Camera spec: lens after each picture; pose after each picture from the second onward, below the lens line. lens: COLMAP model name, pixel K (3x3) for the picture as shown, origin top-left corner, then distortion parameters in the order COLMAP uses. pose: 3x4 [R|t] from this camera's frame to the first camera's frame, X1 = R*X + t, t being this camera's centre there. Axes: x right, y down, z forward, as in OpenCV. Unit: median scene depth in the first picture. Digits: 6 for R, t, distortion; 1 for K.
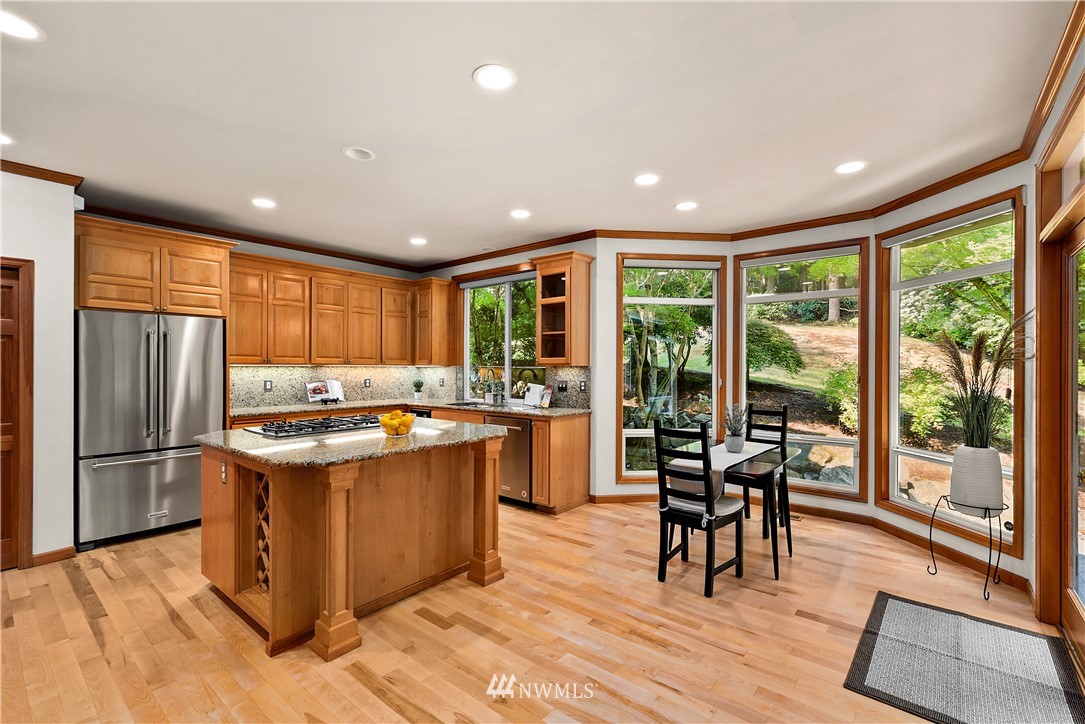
lens RADIAL K [[479.4, 0, 542.8], [0, 479.4, 366.8], [0, 0, 1]] dist [0.007668, 0.000922]
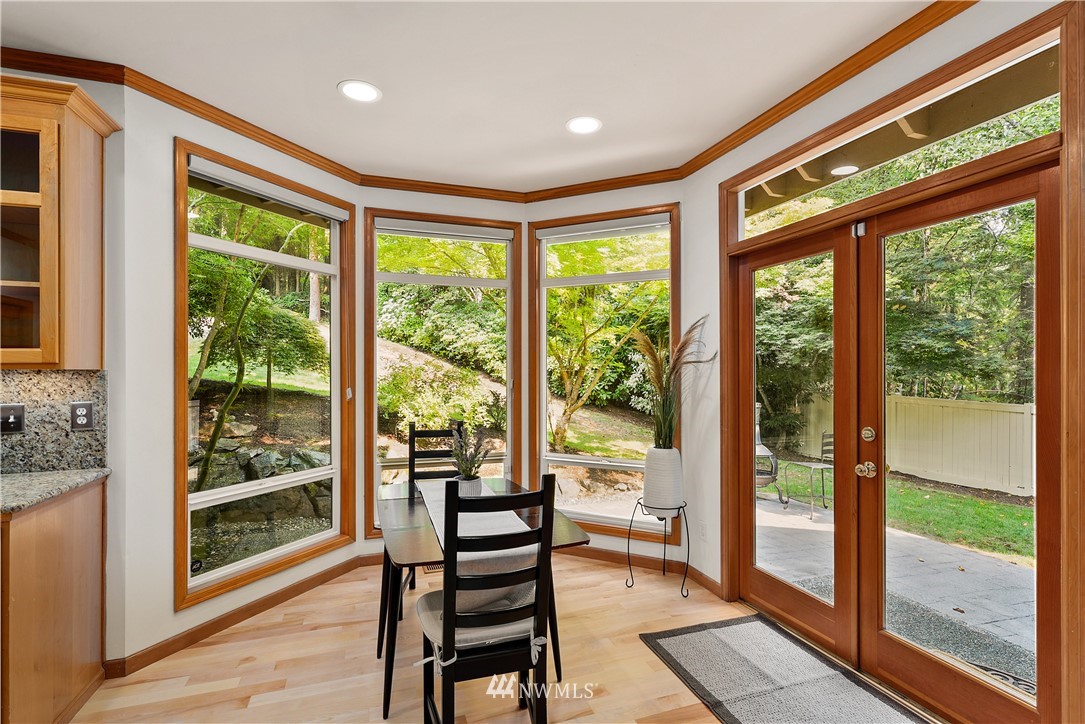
lens RADIAL K [[512.2, 0, 540.9], [0, 512.2, 369.1], [0, 0, 1]] dist [0.003619, -0.000760]
pose [[0.521797, -0.002604, 0.853066, -0.095769], [0.002197, 0.999996, 0.001708, -0.002015], [-0.853067, 0.000983, 0.521800, 0.414653]]
